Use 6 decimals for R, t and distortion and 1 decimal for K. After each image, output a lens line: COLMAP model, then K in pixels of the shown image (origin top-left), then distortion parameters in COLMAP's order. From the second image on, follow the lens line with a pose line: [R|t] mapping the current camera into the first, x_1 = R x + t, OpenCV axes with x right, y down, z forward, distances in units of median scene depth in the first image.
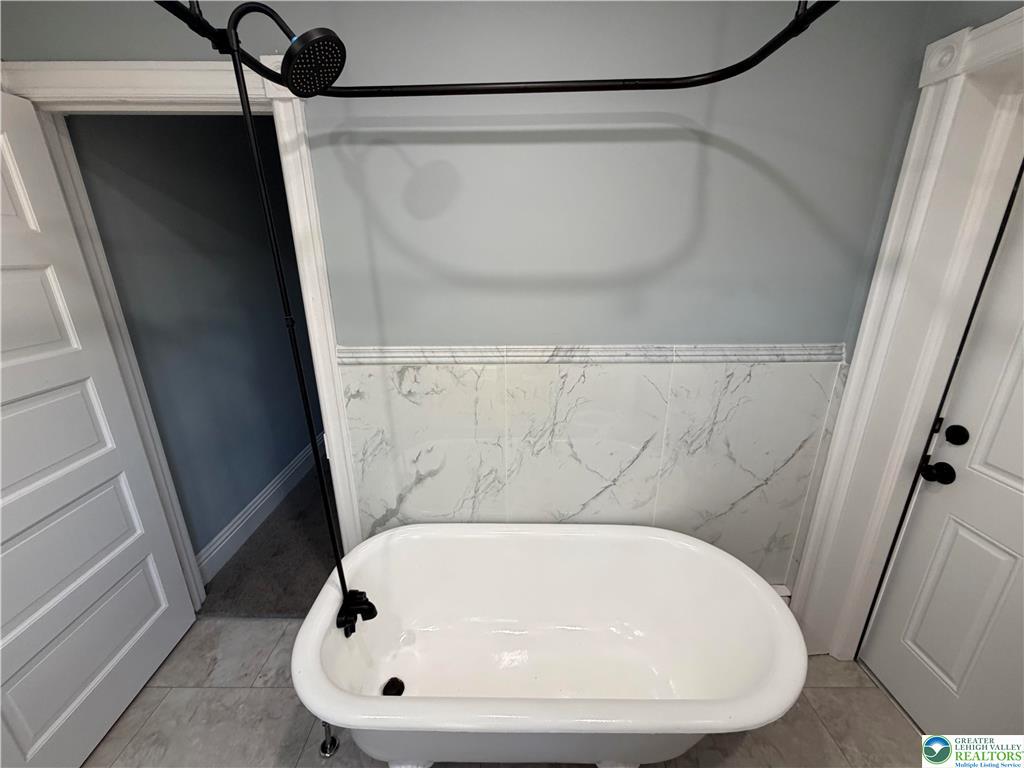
lens RADIAL K [[409.5, 0, 512.0], [0, 409.5, 384.0], [0, 0, 1]] dist [-0.000449, -0.000315]
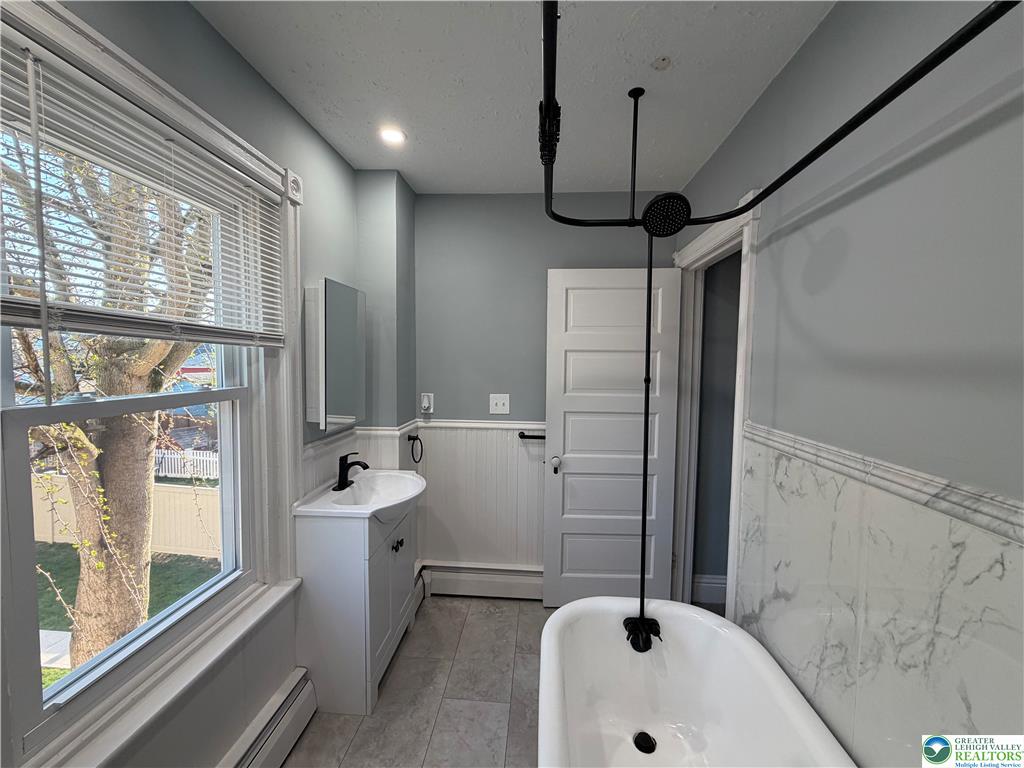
lens RADIAL K [[409.5, 0, 512.0], [0, 409.5, 384.0], [0, 0, 1]] dist [-0.000449, -0.000315]
pose [[-0.068503, 0.063411, -0.995634, 0.670824], [-0.317295, 0.944775, 0.082002, -0.074949], [0.945850, 0.321527, -0.044600, 0.435853]]
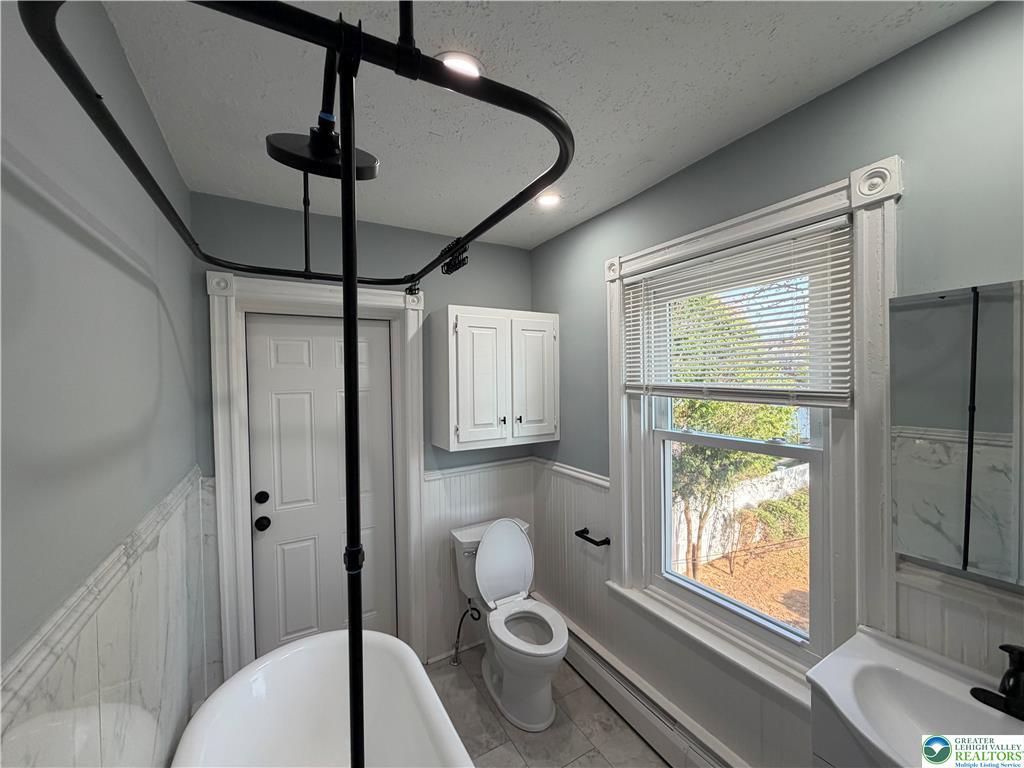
lens RADIAL K [[409.5, 0, 512.0], [0, 409.5, 384.0], [0, 0, 1]] dist [-0.000449, -0.000315]
pose [[-0.501138, -0.004028, 0.865358, -0.737832], [0.283465, 0.944054, 0.168552, -0.262634], [-0.817624, 0.329767, -0.471959, 0.705682]]
